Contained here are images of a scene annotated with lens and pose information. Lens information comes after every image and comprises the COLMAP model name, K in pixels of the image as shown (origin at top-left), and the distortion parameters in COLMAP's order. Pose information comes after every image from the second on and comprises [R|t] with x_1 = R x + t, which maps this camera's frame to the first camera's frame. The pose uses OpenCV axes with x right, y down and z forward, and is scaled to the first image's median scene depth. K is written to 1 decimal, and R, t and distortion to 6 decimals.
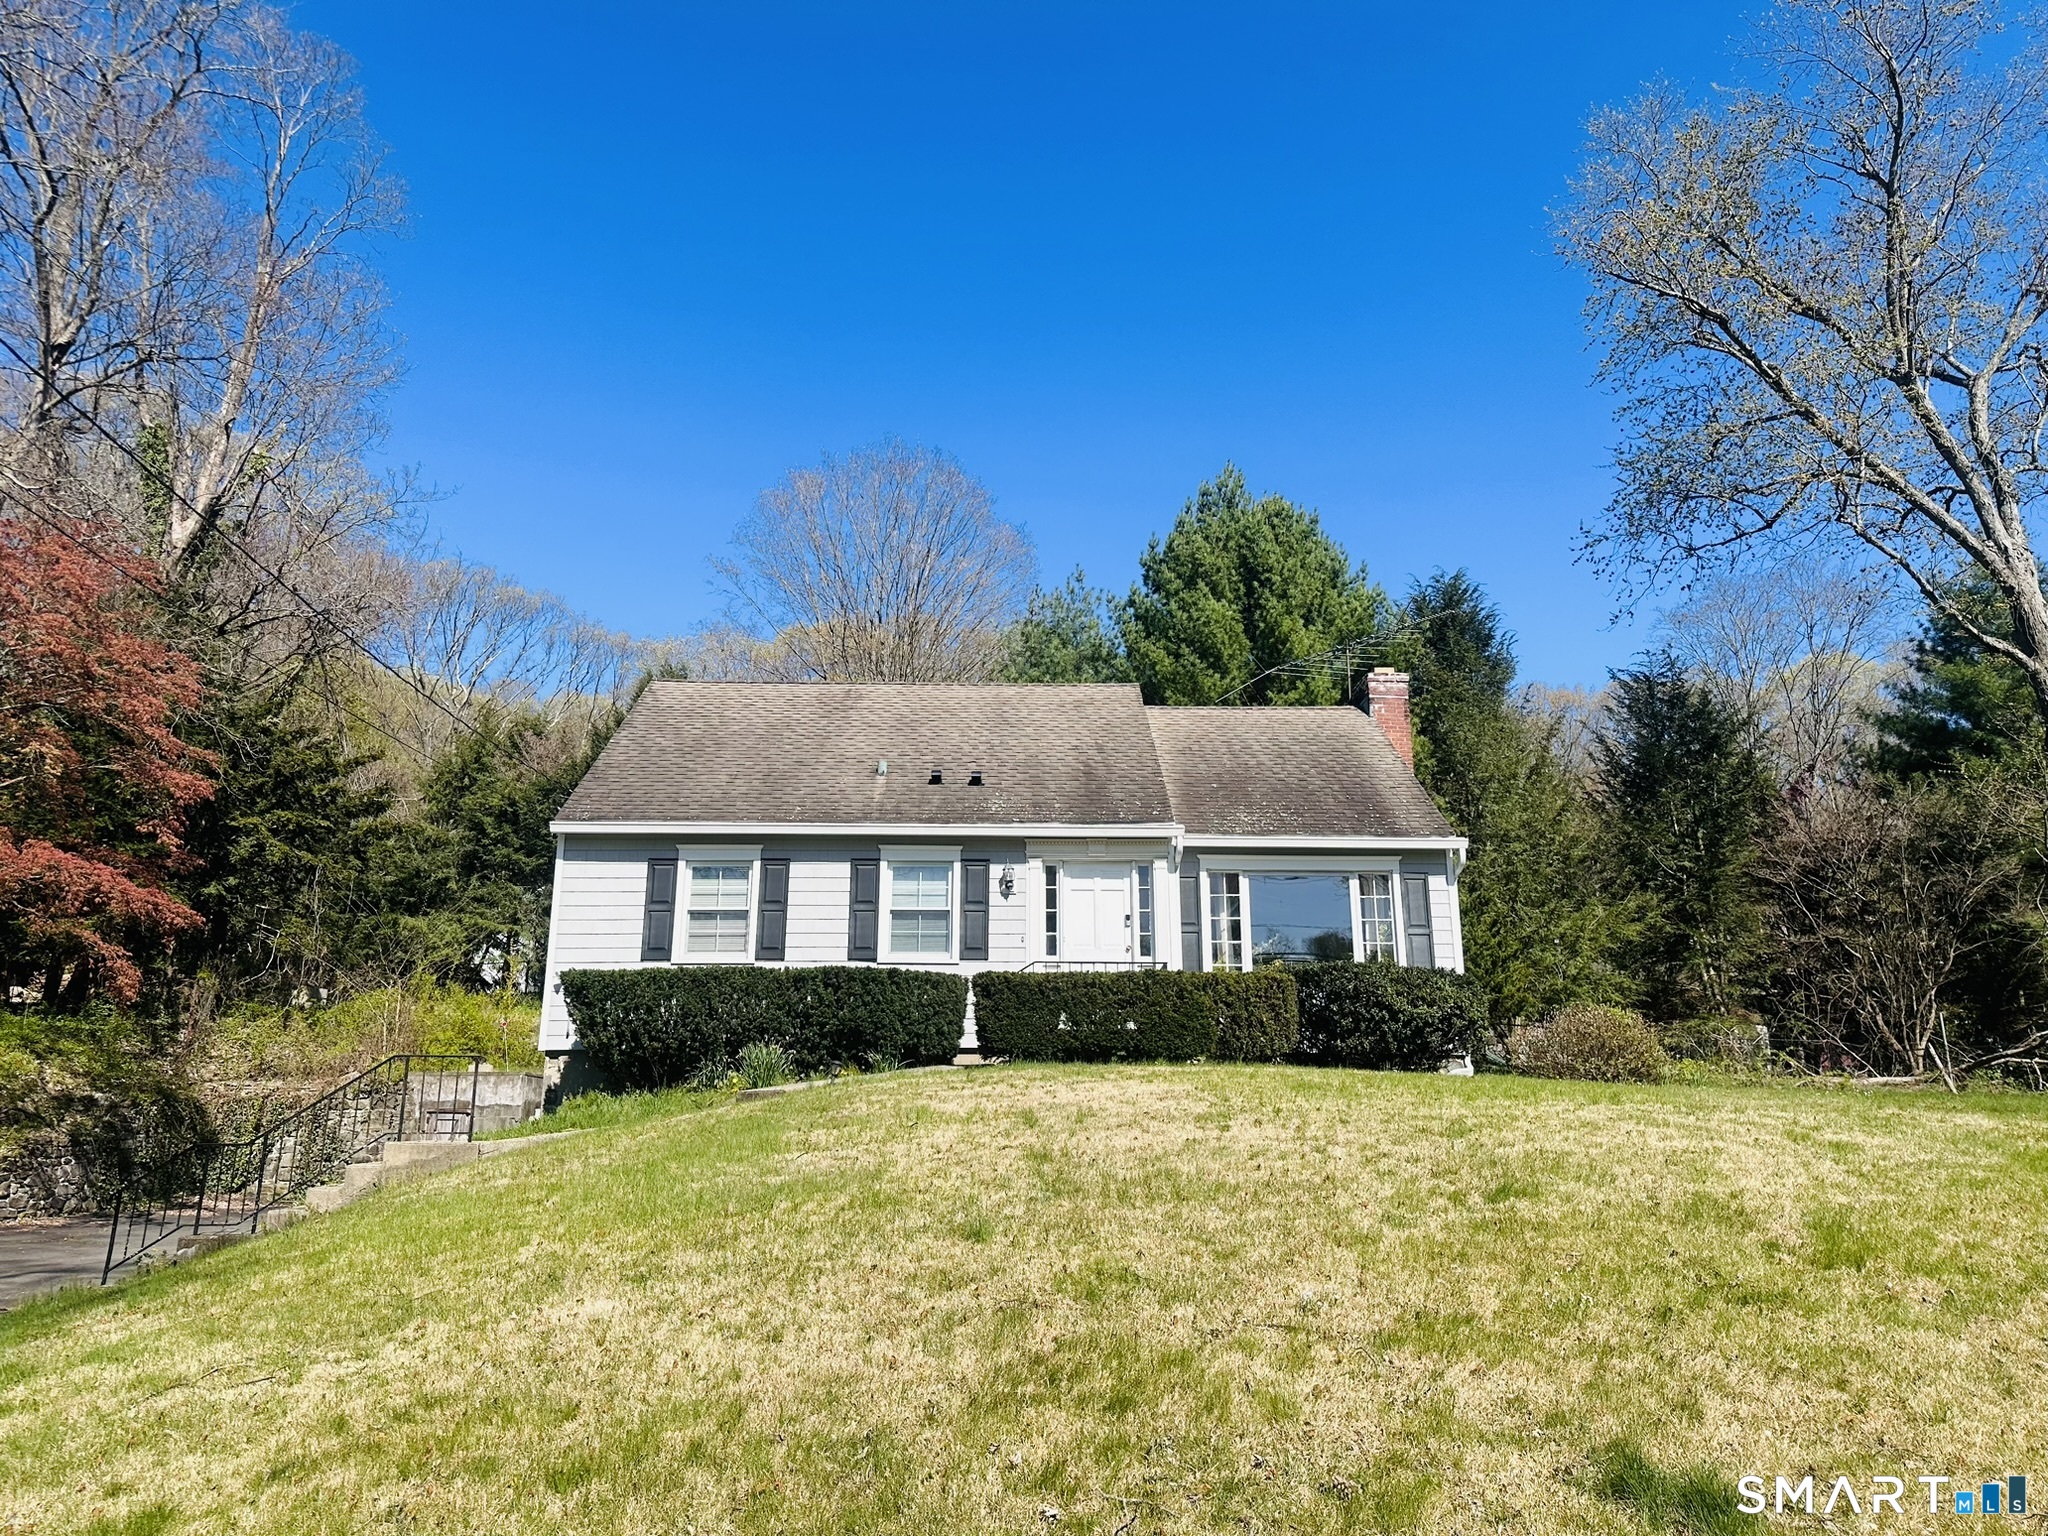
lens RADIAL K [[1411.1, 0, 1032.4], [0, 1411.1, 759.4], [0, 0, 1]] dist [0.120048, -0.149982]
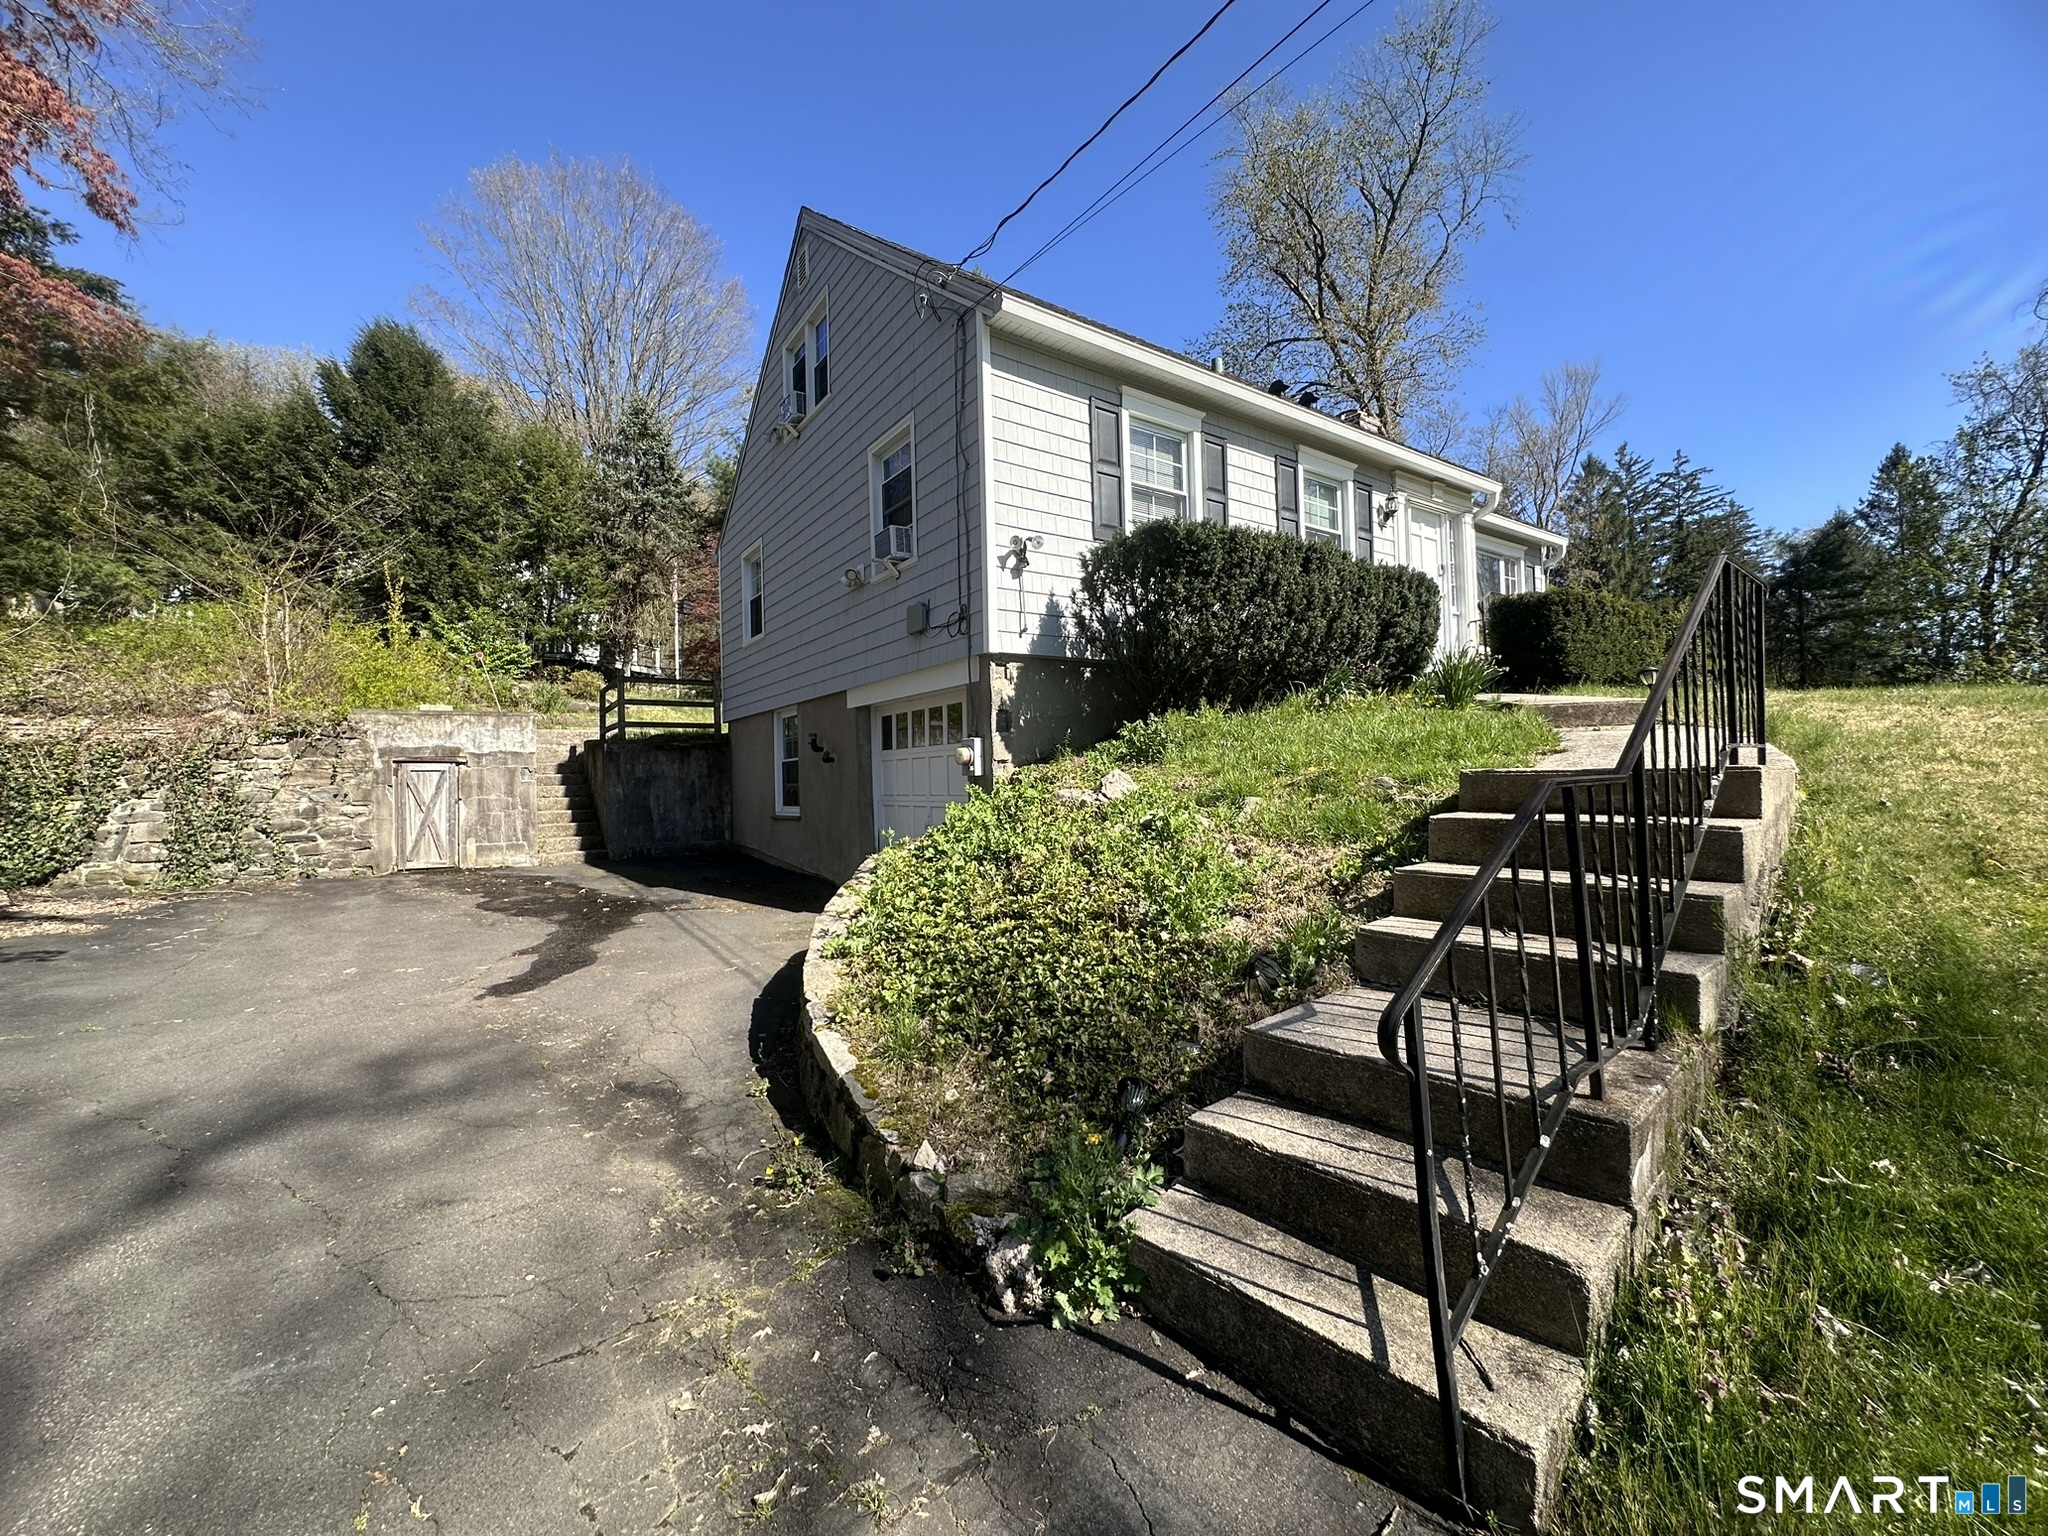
lens RADIAL K [[816.7, 0, 1020.9], [0, 816.7, 766.4], [0, 0, 1]] dist [-0.004369, 0.000196]
pose [[0.835525, -0.012313, 0.549315, -0.486909], [-0.114639, 0.973840, 0.196198, 0.161217], [-0.537360, -0.226901, 0.812256, 0.606354]]
